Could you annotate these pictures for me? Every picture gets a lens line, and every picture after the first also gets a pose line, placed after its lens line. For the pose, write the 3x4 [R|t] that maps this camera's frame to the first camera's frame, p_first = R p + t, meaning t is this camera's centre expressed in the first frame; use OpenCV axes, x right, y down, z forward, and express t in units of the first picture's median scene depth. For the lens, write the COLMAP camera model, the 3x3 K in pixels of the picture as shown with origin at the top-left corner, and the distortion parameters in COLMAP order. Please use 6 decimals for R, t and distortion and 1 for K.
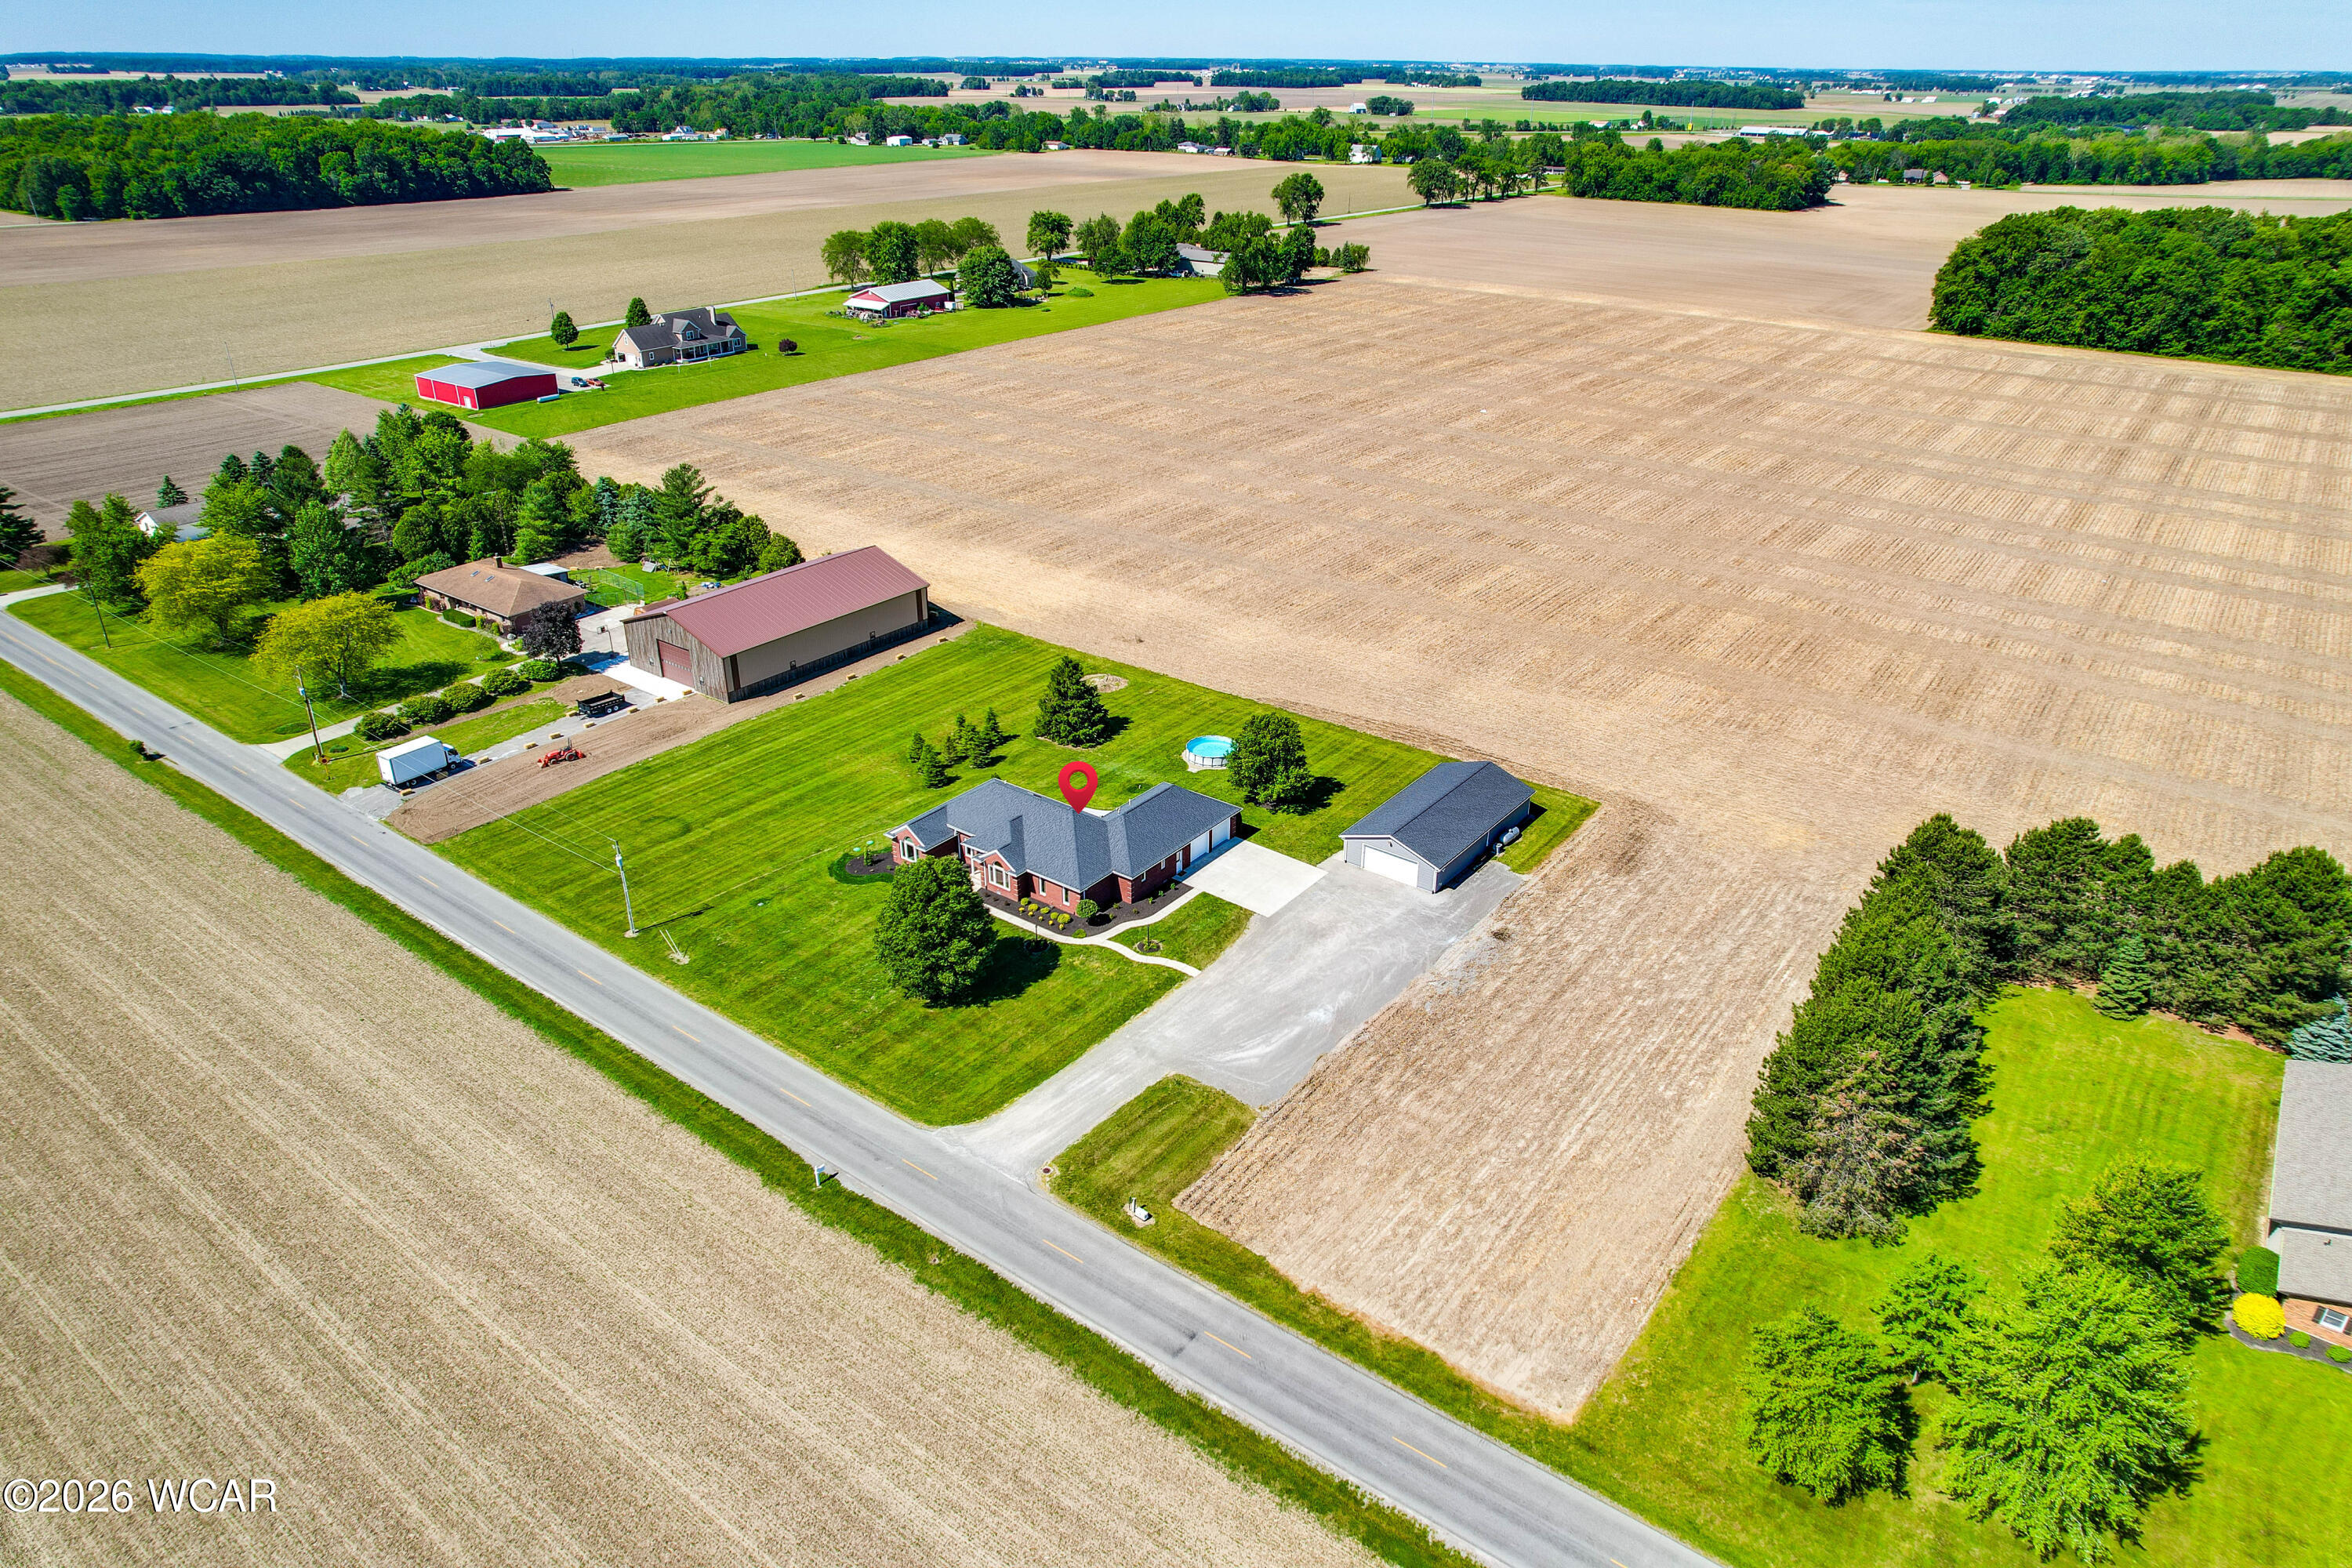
lens RADIAL K [[1495.5, 0, 1184.8], [0, 1495.5, 794.2], [0, 0, 1]] dist [-0.061993, 0.046104]
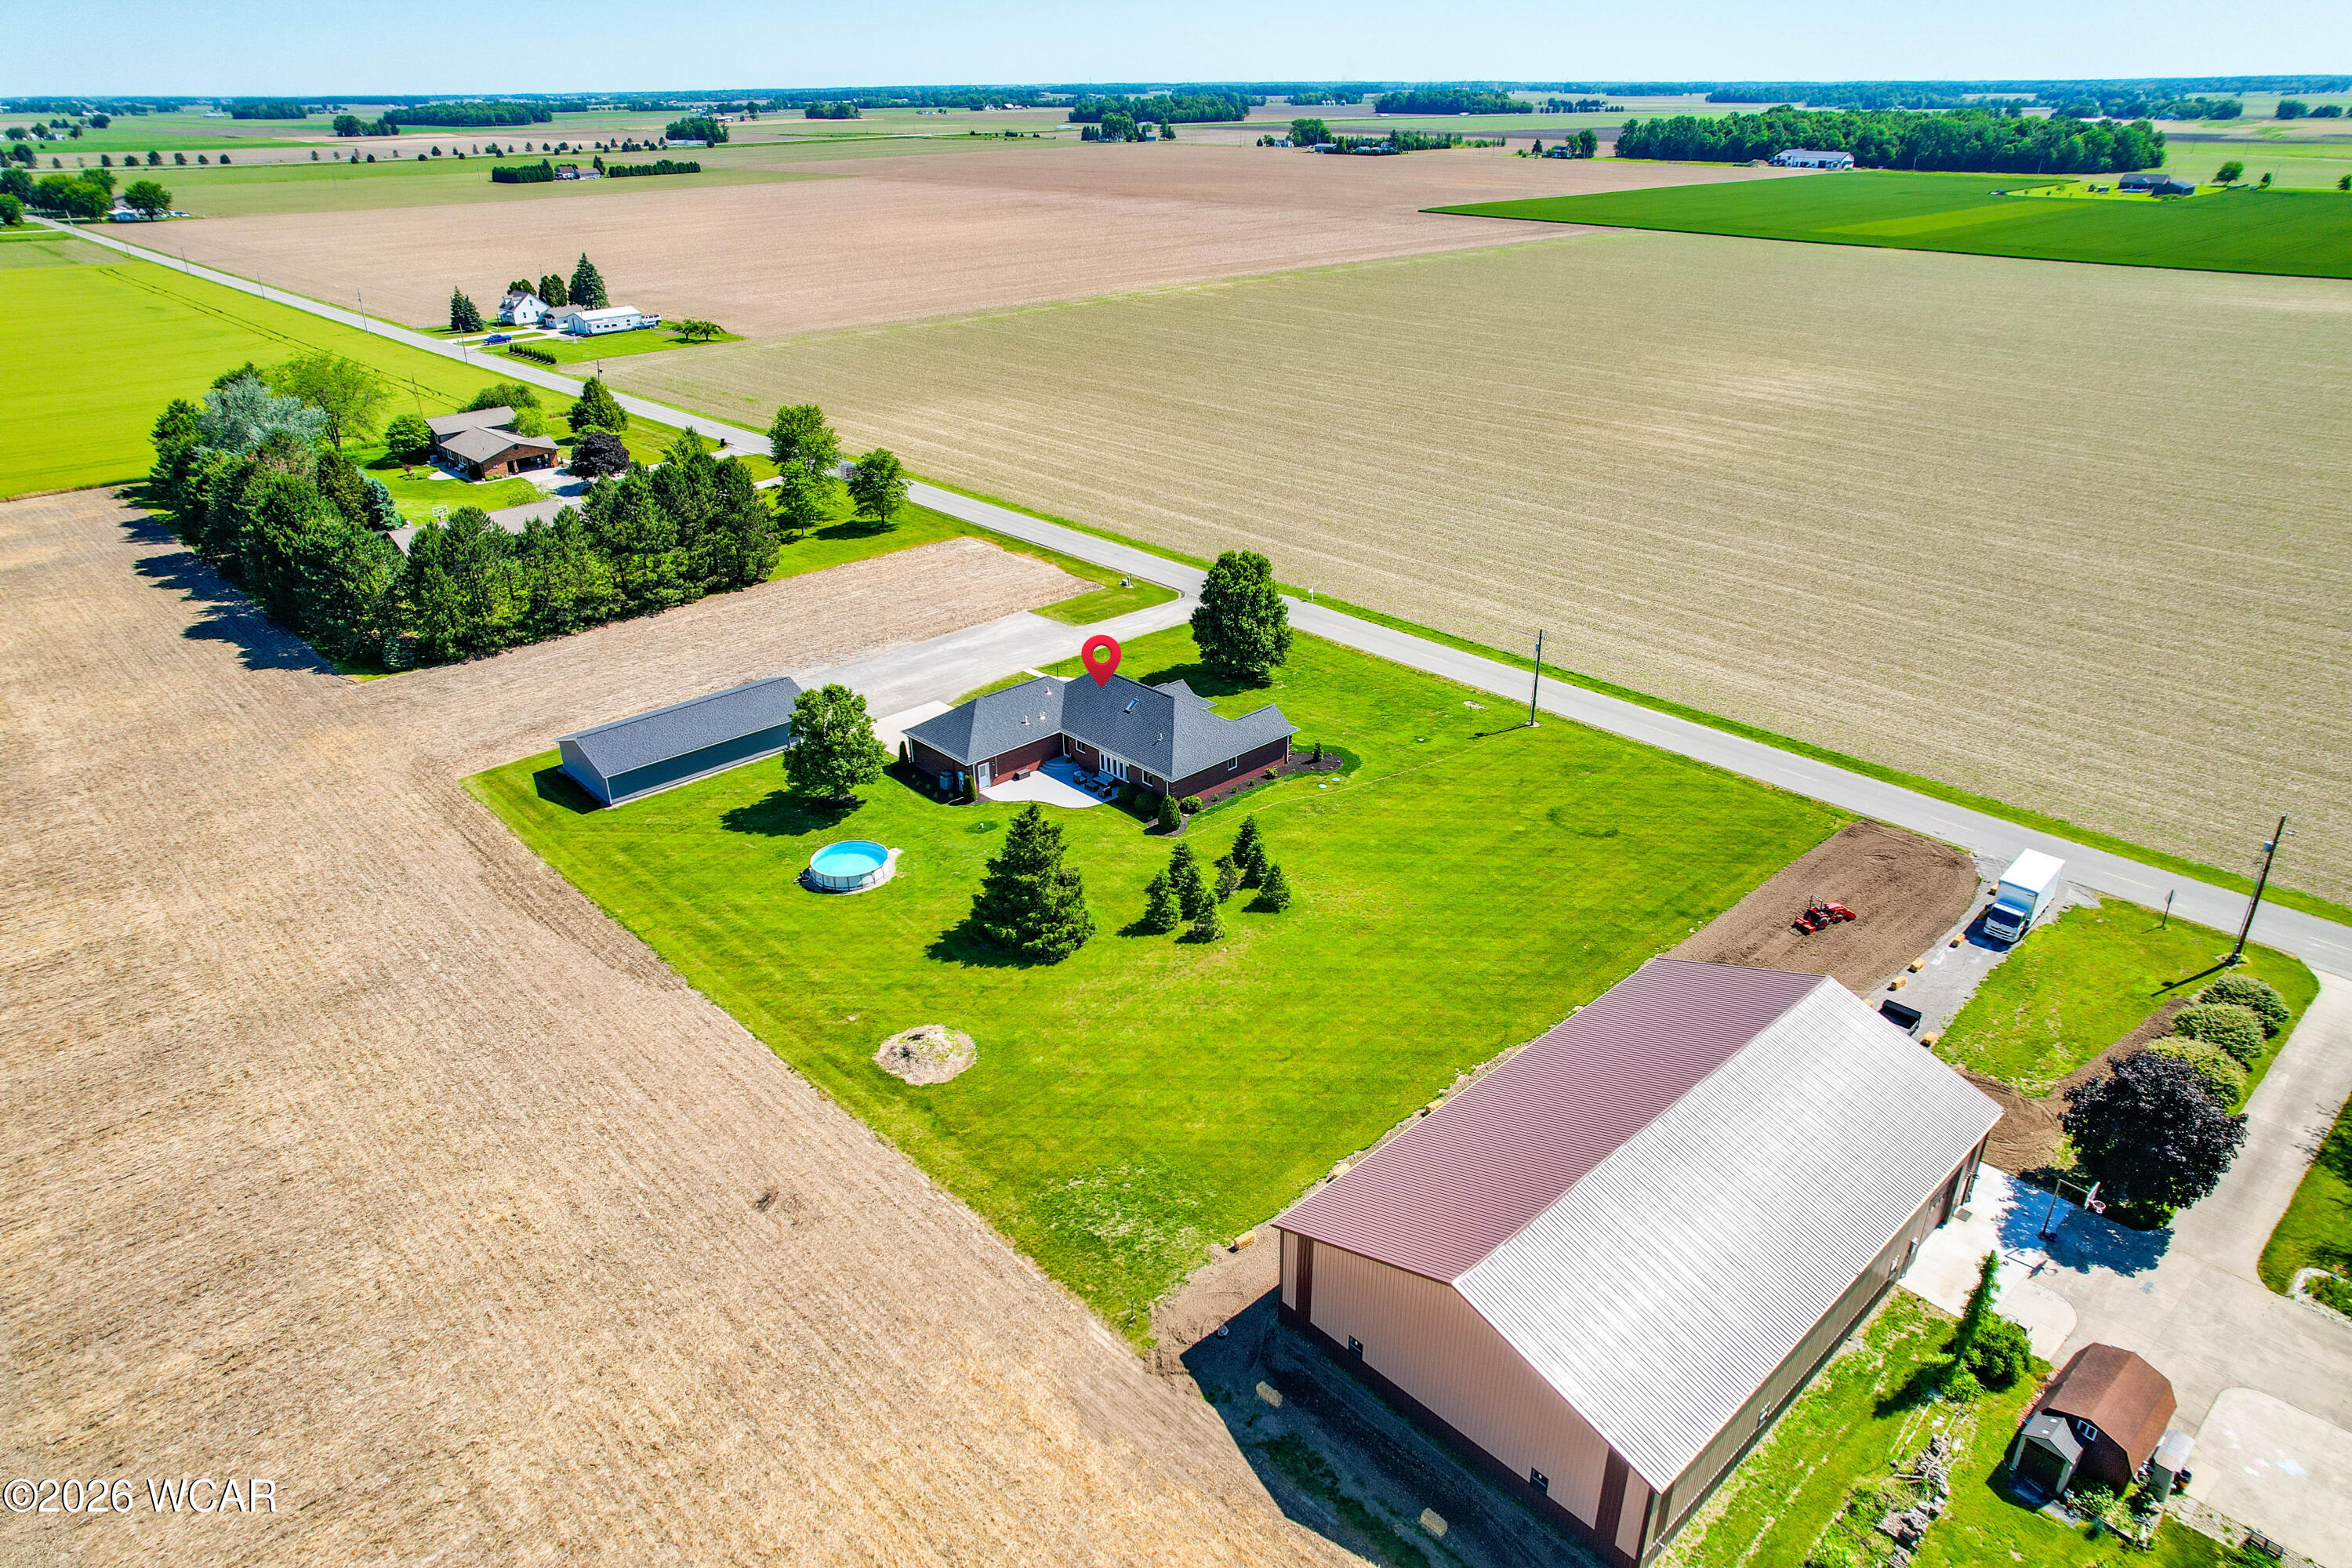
lens RADIAL K [[1495.5, 0, 1184.8], [0, 1495.5, 794.2], [0, 0, 1]] dist [-0.061993, 0.046104]
pose [[-0.985175, -0.074299, 0.154631, -0.293313], [0.077897, 0.609335, 0.789077, -0.716347], [-0.152850, 0.789424, -0.594514, 1.683916]]
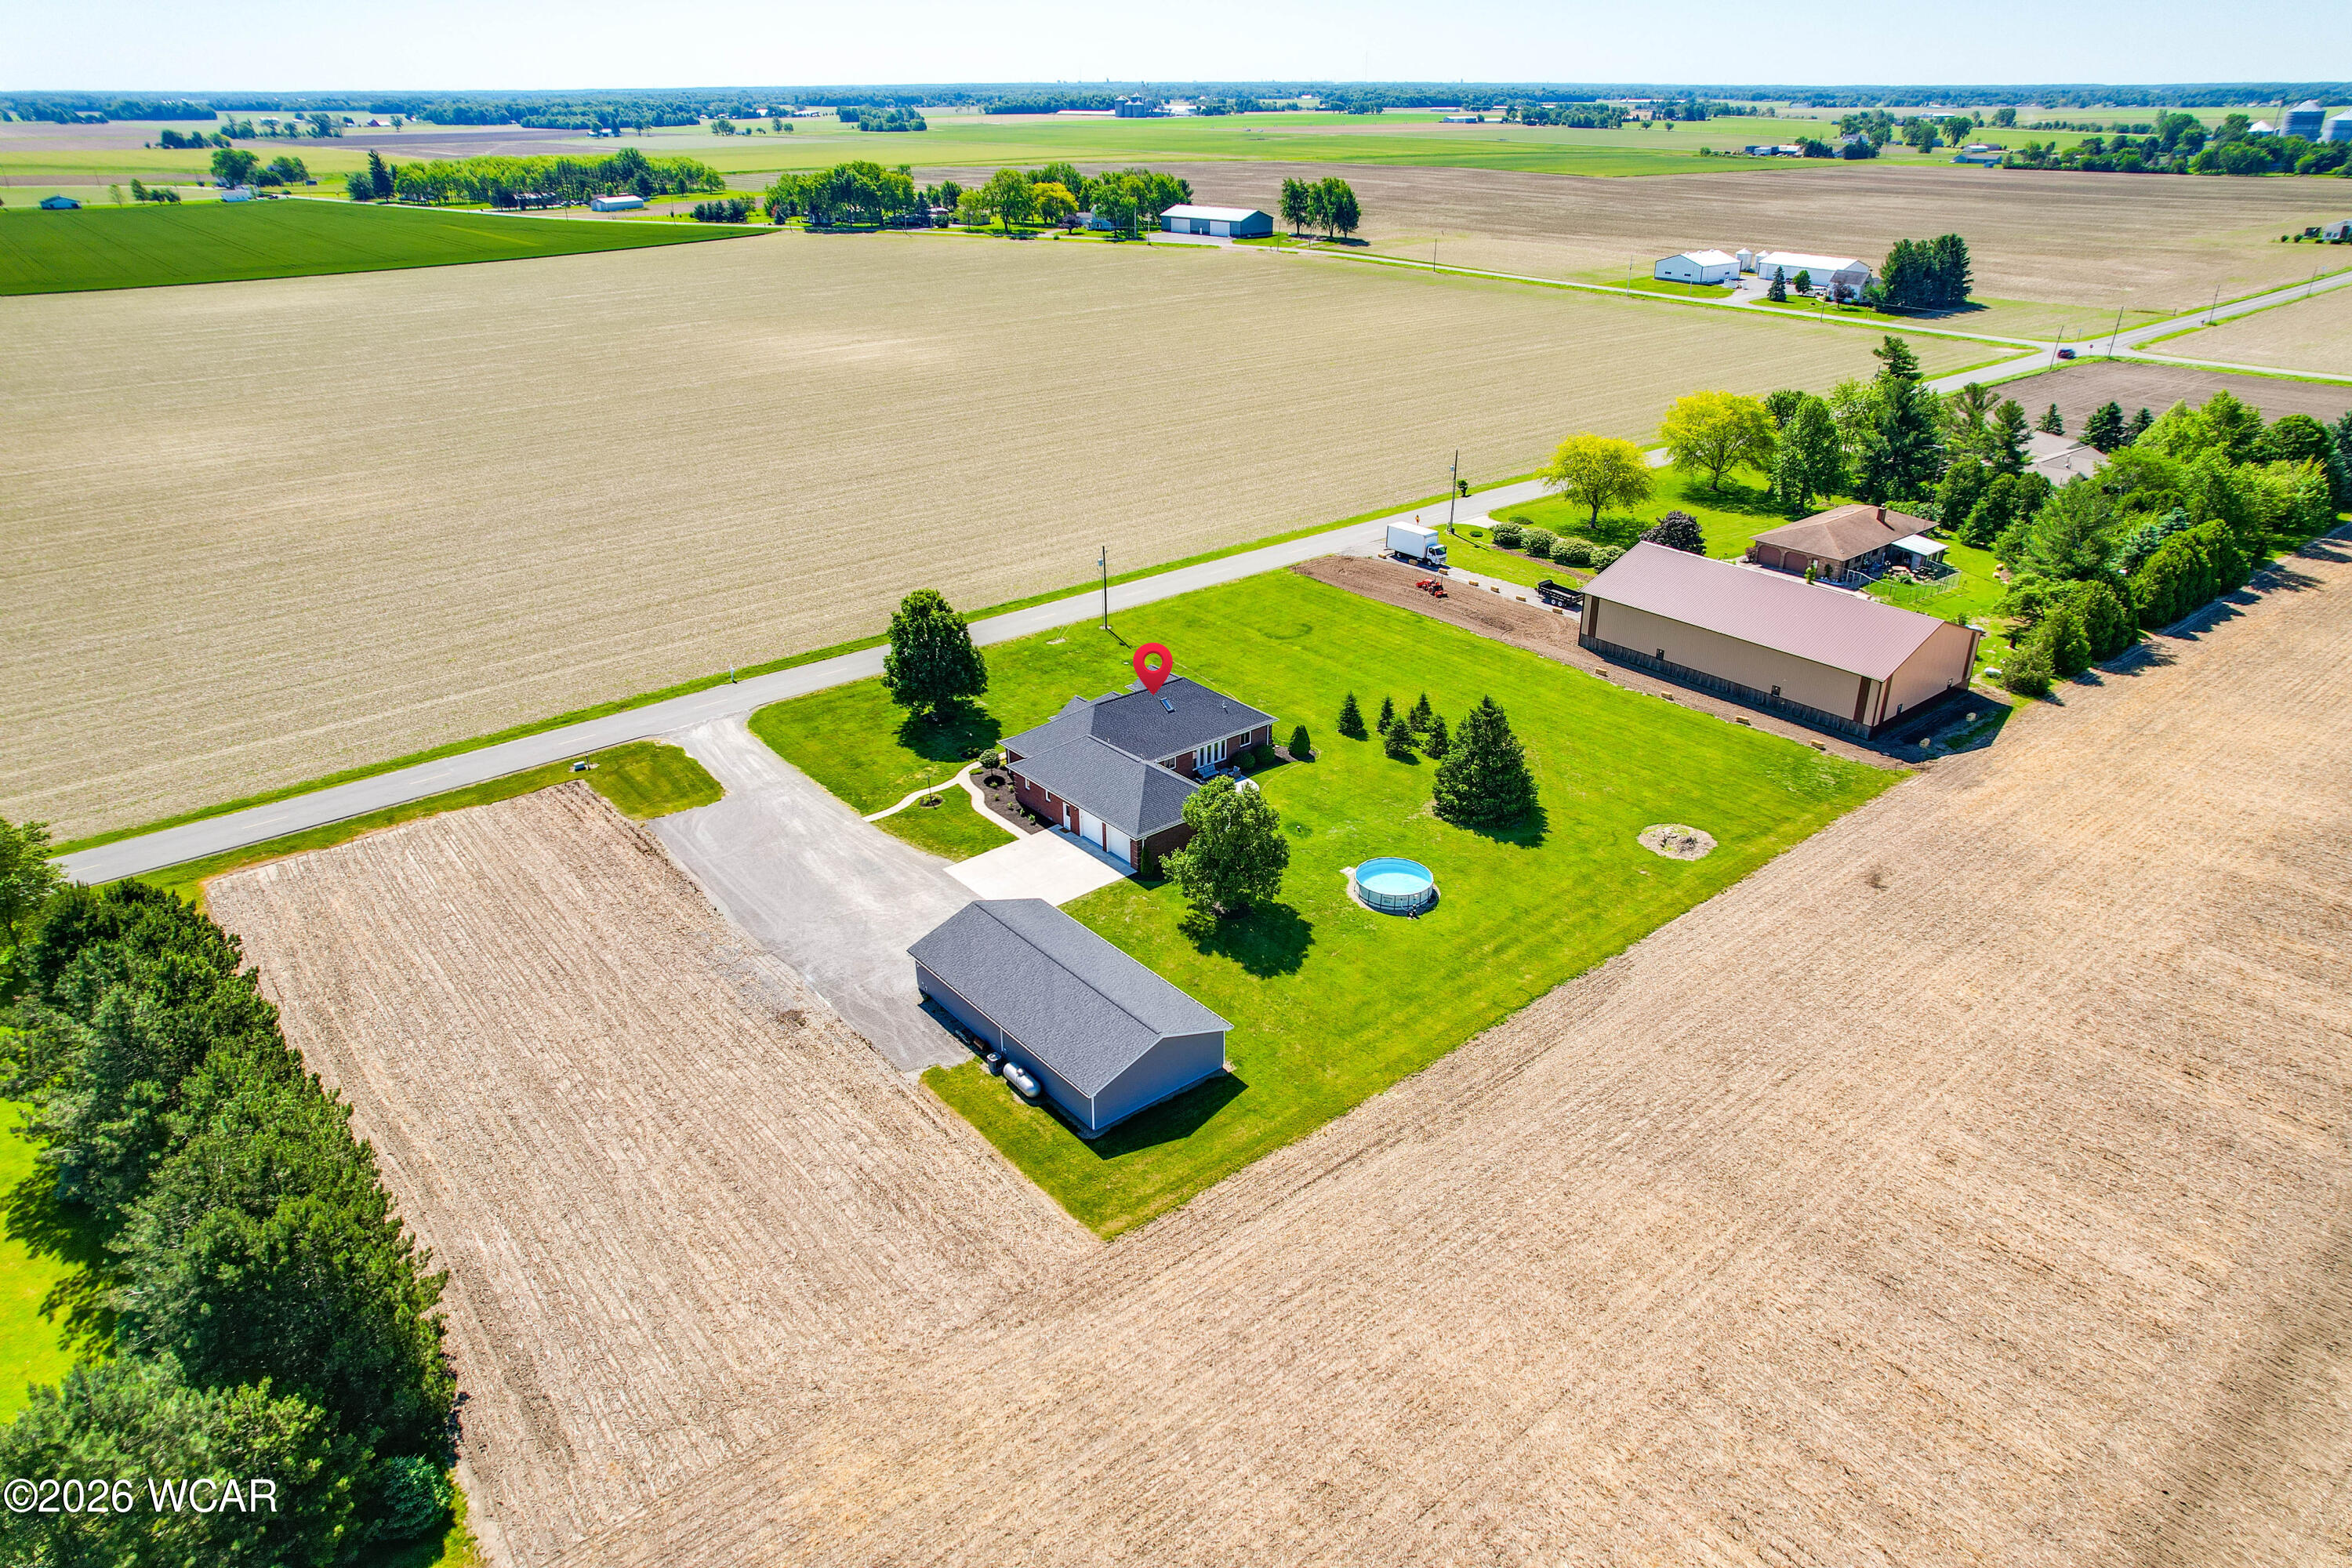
lens RADIAL K [[1495.5, 0, 1184.8], [0, 1495.5, 794.2], [0, 0, 1]] dist [-0.061993, 0.046104]
pose [[-0.228871, 0.417216, -0.879516, 0.764904], [-0.436691, 0.763482, 0.475811, -0.420451], [0.870011, 0.492976, 0.007456, 1.106761]]
